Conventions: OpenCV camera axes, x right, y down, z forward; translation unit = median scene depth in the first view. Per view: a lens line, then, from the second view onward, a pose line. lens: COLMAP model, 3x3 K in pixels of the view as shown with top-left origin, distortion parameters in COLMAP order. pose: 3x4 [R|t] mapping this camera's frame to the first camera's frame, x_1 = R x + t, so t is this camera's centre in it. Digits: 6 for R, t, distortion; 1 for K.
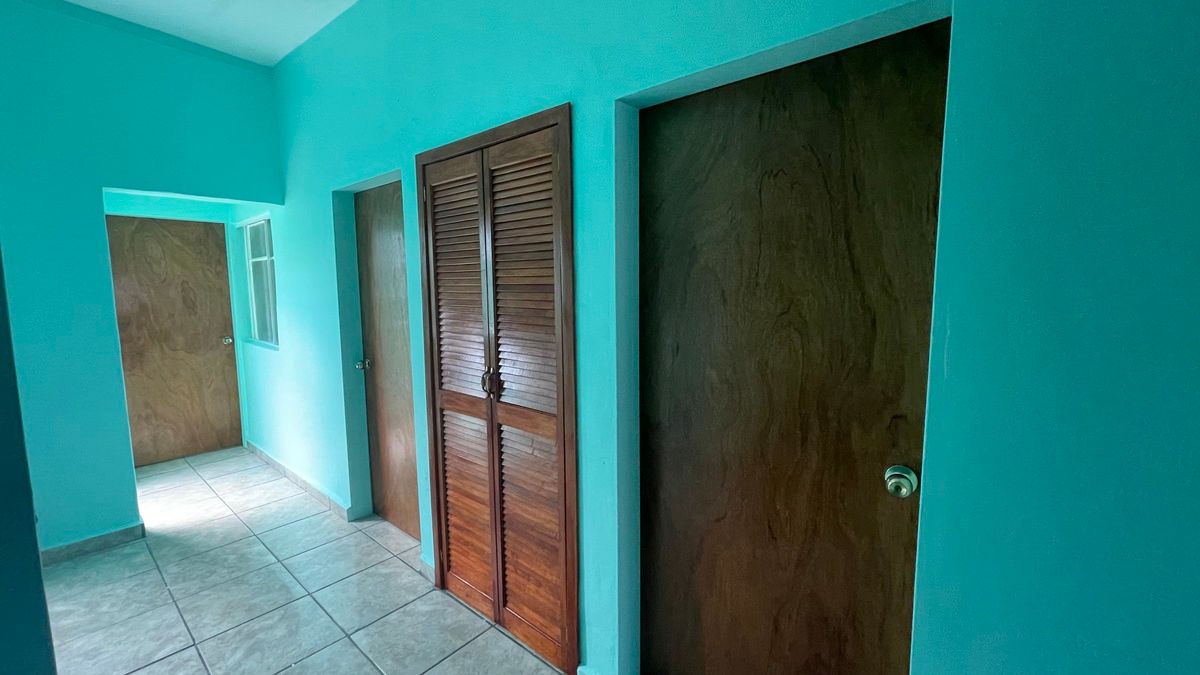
lens RADIAL K [[488.9, 0, 598.6], [0, 488.9, 334.3], [0, 0, 1]] dist [0.002826, 0.002368]
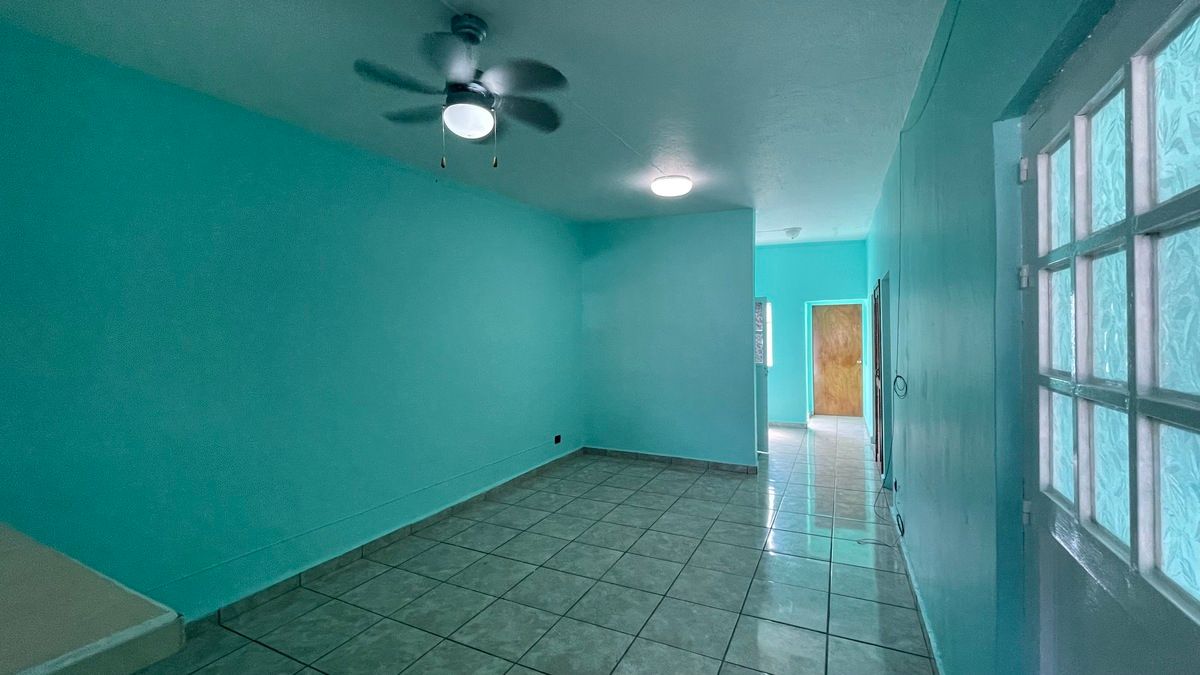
lens RADIAL K [[488.9, 0, 599.4], [0, 488.9, 335.6], [0, 0, 1]] dist [0.002826, 0.002368]
pose [[0.247815, -0.000722, -0.968807, 0.949349], [-0.092878, 0.995376, -0.024499, 0.056607], [0.964345, 0.096052, 0.246602, -0.543298]]
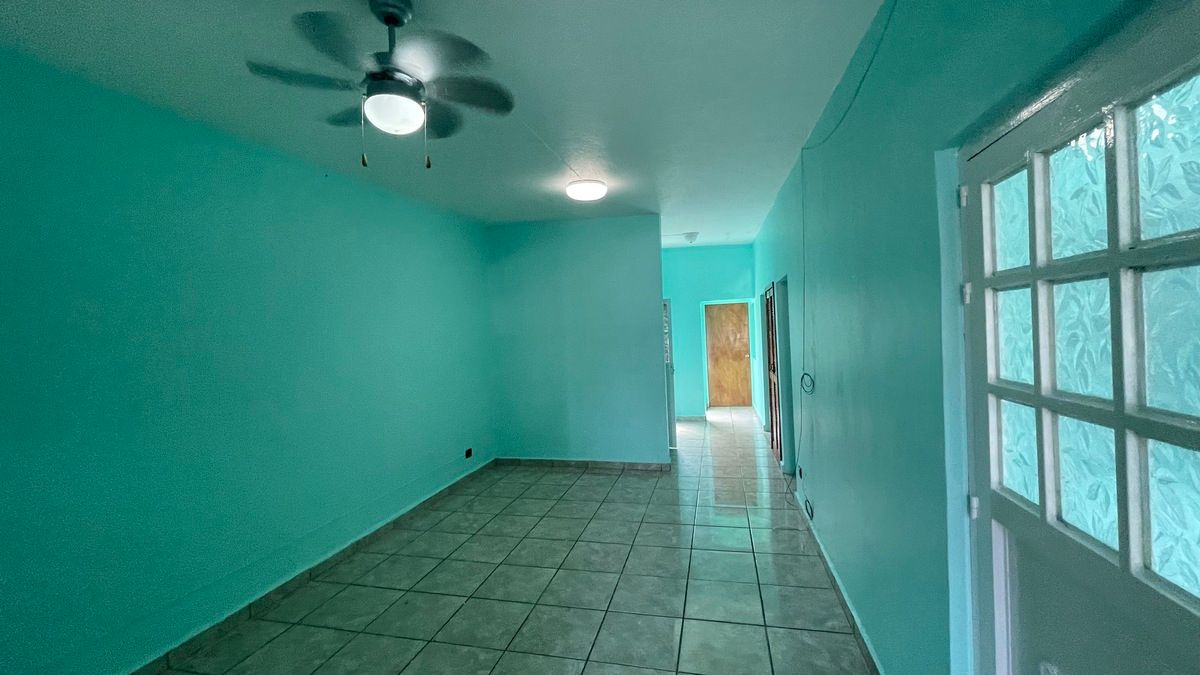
lens RADIAL K [[488.9, 0, 600.8], [0, 488.9, 335.7], [0, 0, 1]] dist [0.002826, 0.002368]
pose [[0.452715, -0.010309, -0.891596, 0.914018], [-0.054429, 0.997749, -0.039173, 0.046411], [0.889992, 0.066263, 0.451135, -0.578878]]
